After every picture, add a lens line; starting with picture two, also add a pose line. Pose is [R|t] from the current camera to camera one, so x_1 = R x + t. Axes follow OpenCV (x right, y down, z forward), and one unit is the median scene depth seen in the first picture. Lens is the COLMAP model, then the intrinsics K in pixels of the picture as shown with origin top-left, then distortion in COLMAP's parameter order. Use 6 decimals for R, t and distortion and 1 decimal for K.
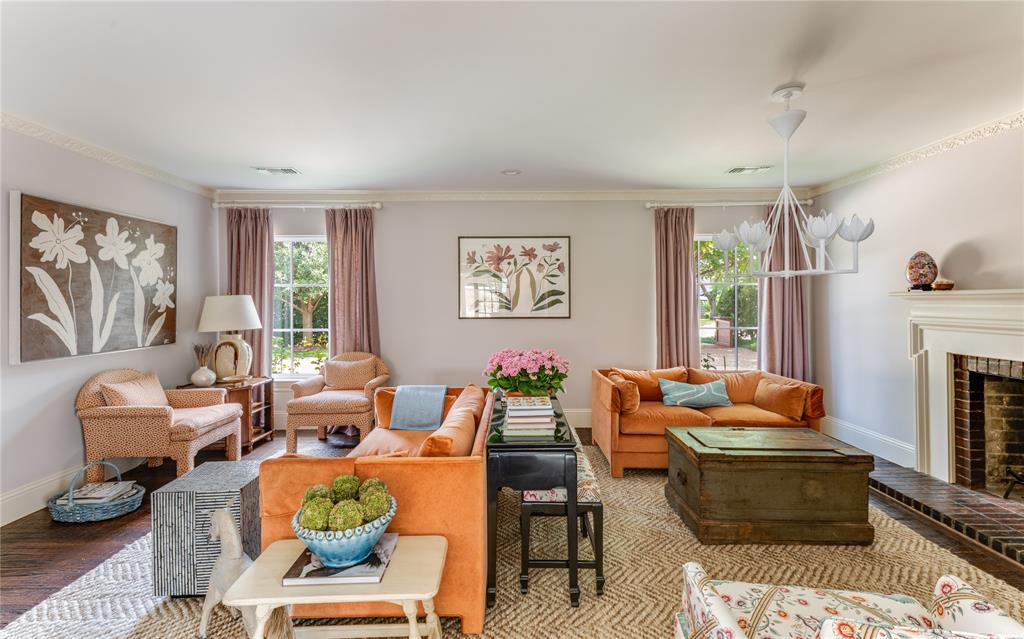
lens RADIAL K [[464.4, 0, 509.0], [0, 464.4, 301.3], [0, 0, 1]] dist [0.012609, -0.004297]
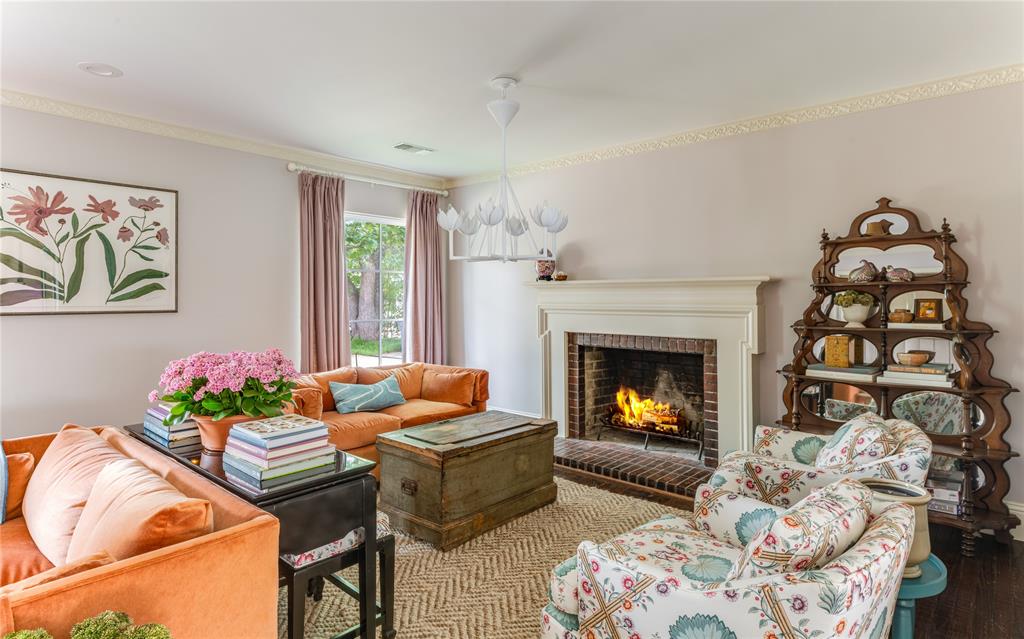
lens RADIAL K [[554.5, 0, 515.2], [0, 554.5, 293.0], [0, 0, 1]] dist [0.007783, -0.002771]
pose [[0.648857, 0.009387, 0.760852, -0.202056], [-0.001949, 0.999941, -0.010674, 0.019555], [-0.760908, 0.005443, 0.648837, 0.124599]]
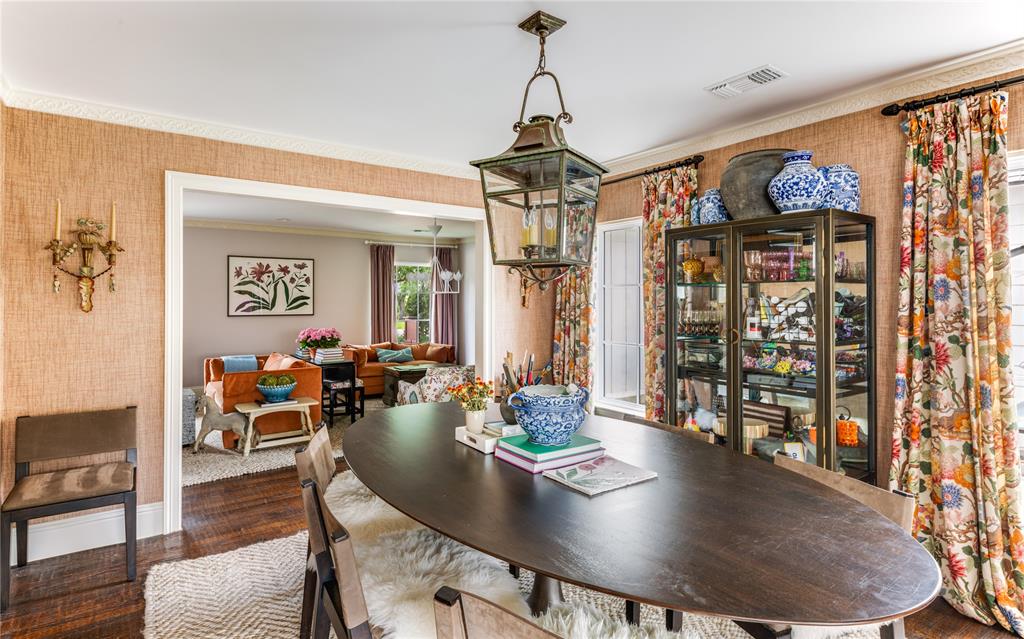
lens RADIAL K [[554.5, 0, 521.7], [0, 554.5, 297.9], [0, 0, 1]] dist [0.007783, -0.002771]
pose [[0.809789, 0.005646, 0.586694, -0.446798], [-0.000875, 0.999964, -0.008416, -0.005023], [-0.586721, 0.006302, 0.809765, -0.981269]]
